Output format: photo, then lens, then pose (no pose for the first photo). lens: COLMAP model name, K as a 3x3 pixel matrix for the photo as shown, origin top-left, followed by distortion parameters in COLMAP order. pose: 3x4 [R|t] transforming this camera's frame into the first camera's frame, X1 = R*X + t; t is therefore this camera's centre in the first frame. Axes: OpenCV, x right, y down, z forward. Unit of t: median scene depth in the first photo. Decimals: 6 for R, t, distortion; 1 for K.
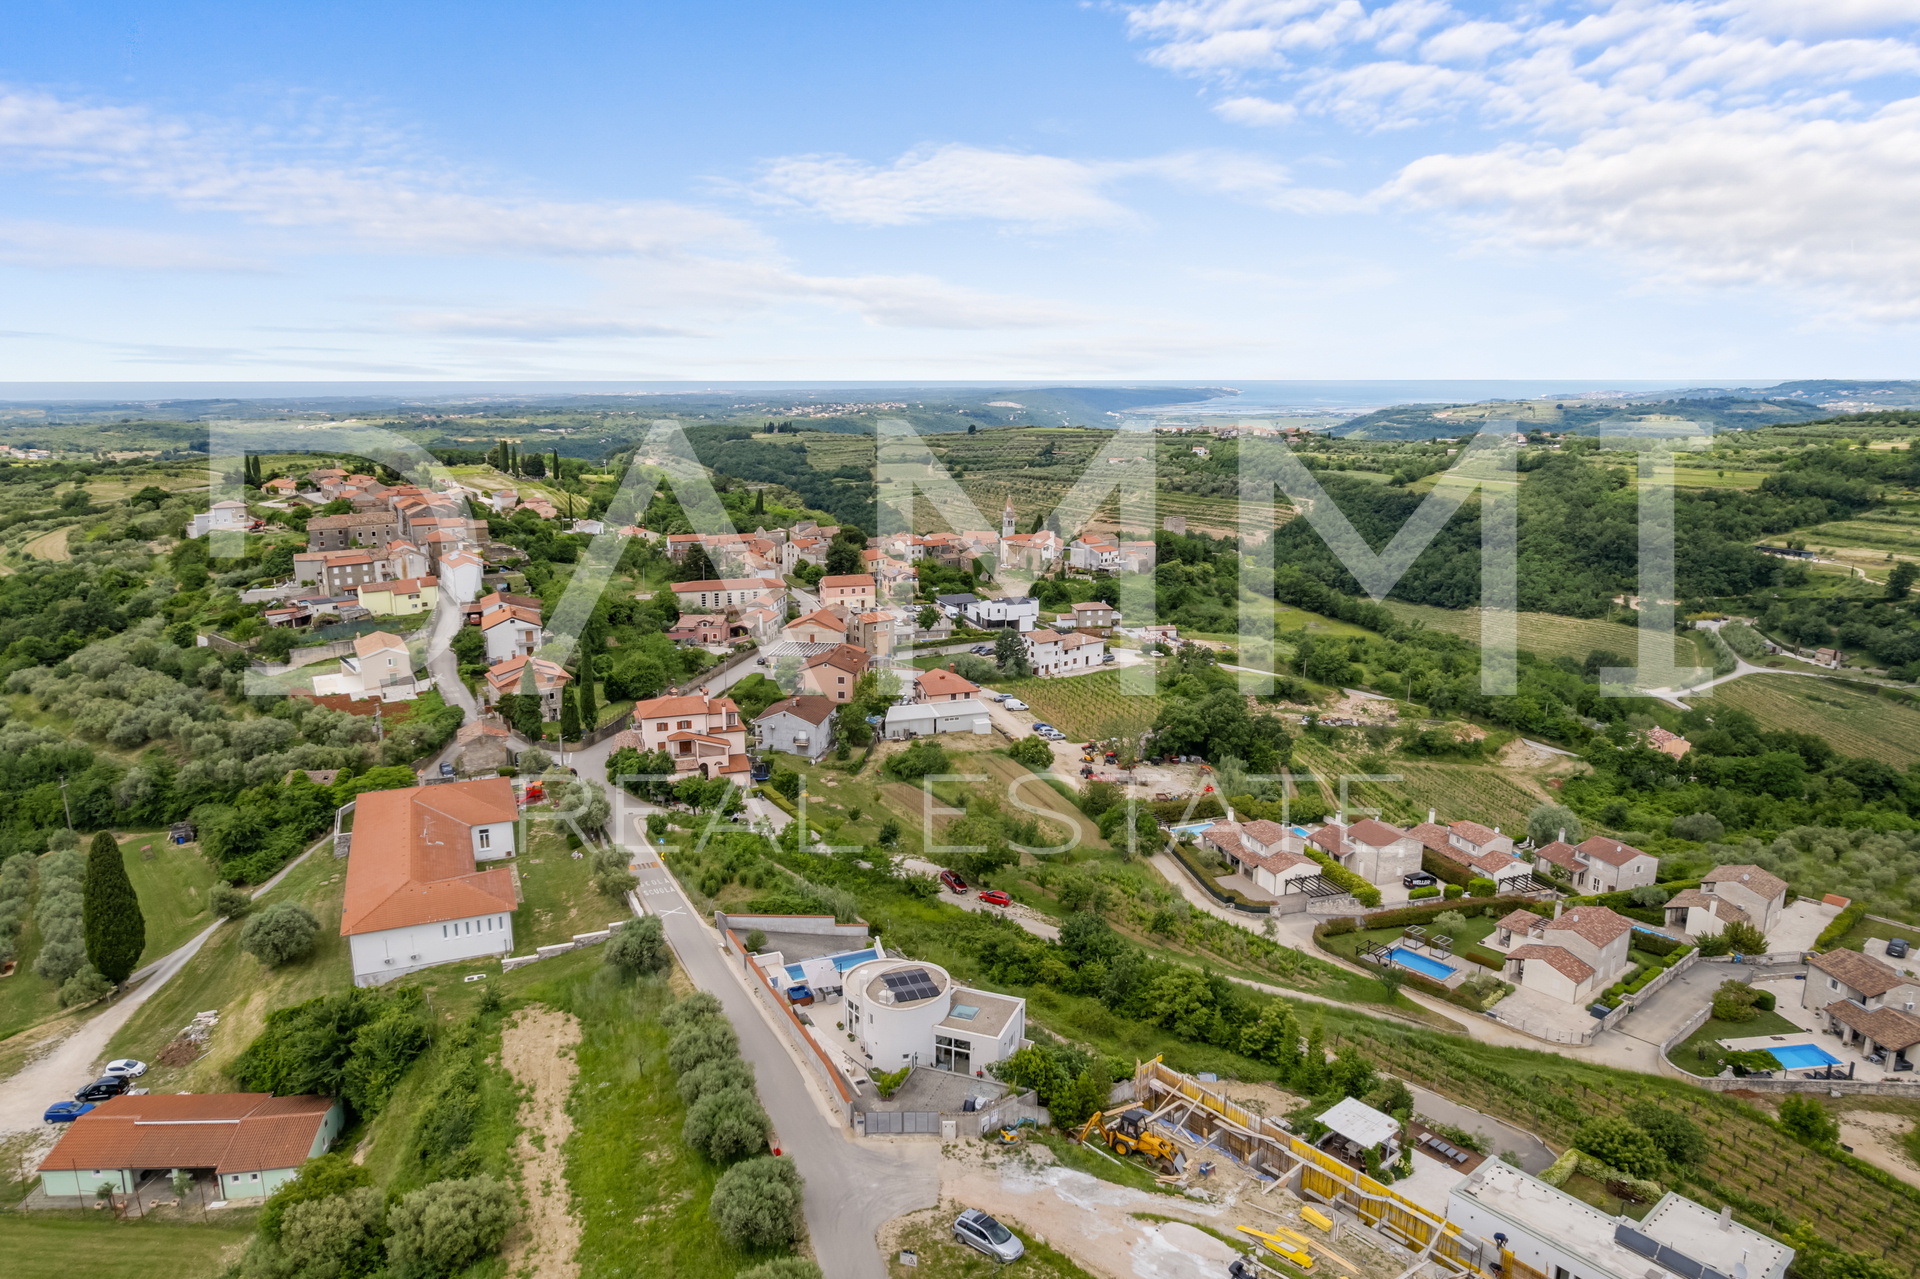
lens RADIAL K [[1240.7, 0, 952.7], [0, 1240.7, 648.0], [0, 0, 1]] dist [-0.077885, 0.073636]
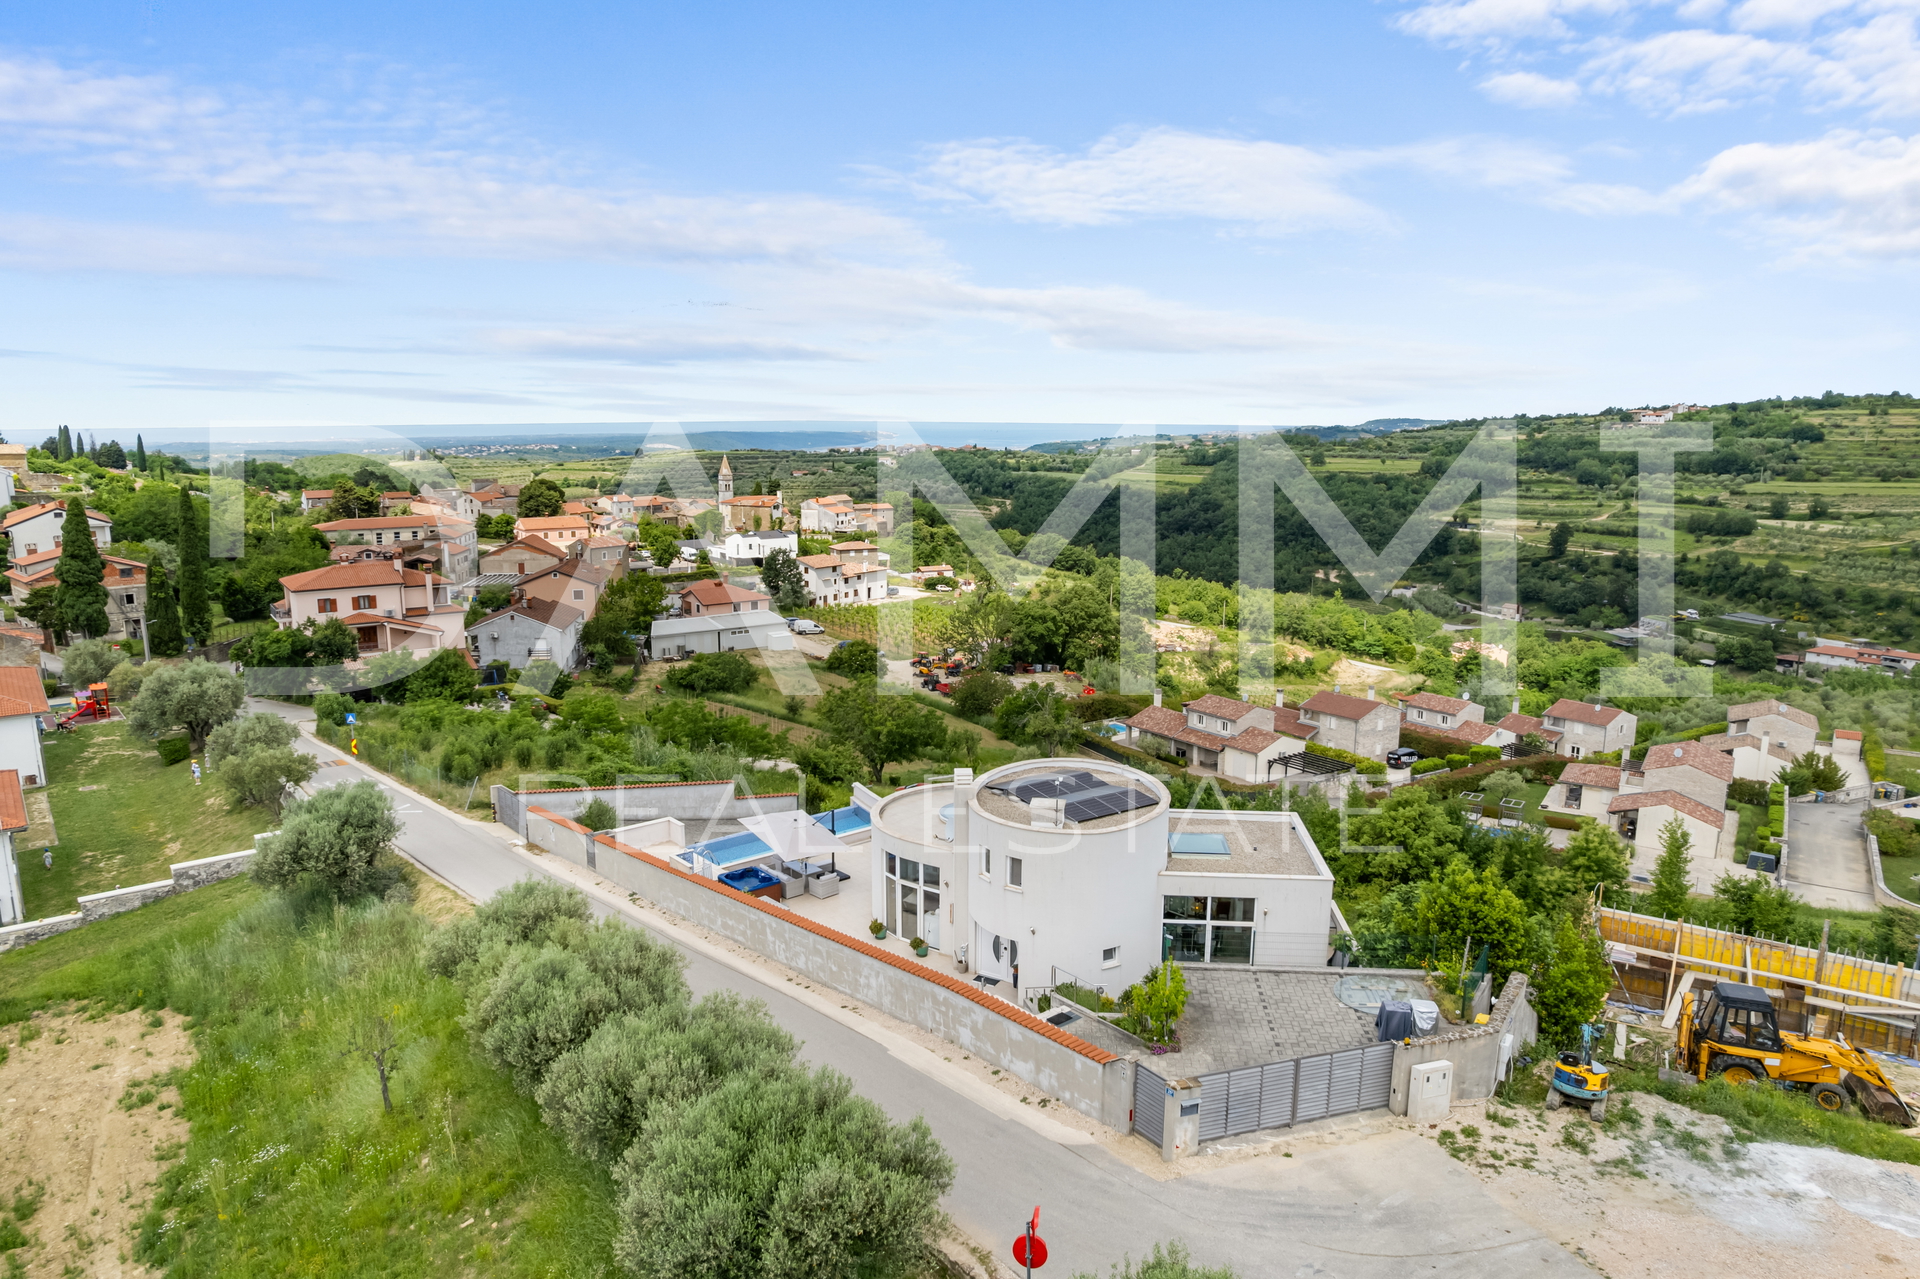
lens RADIAL K [[1228.7, 0, 957.9], [0, 1228.7, 675.5], [0, 0, 1]] dist [-0.072573, 0.060393]
pose [[0.960932, -0.056736, 0.270906, -0.083151], [0.061727, 0.998044, -0.009931, 0.108175], [-0.269813, 0.026265, 0.962554, 0.281404]]
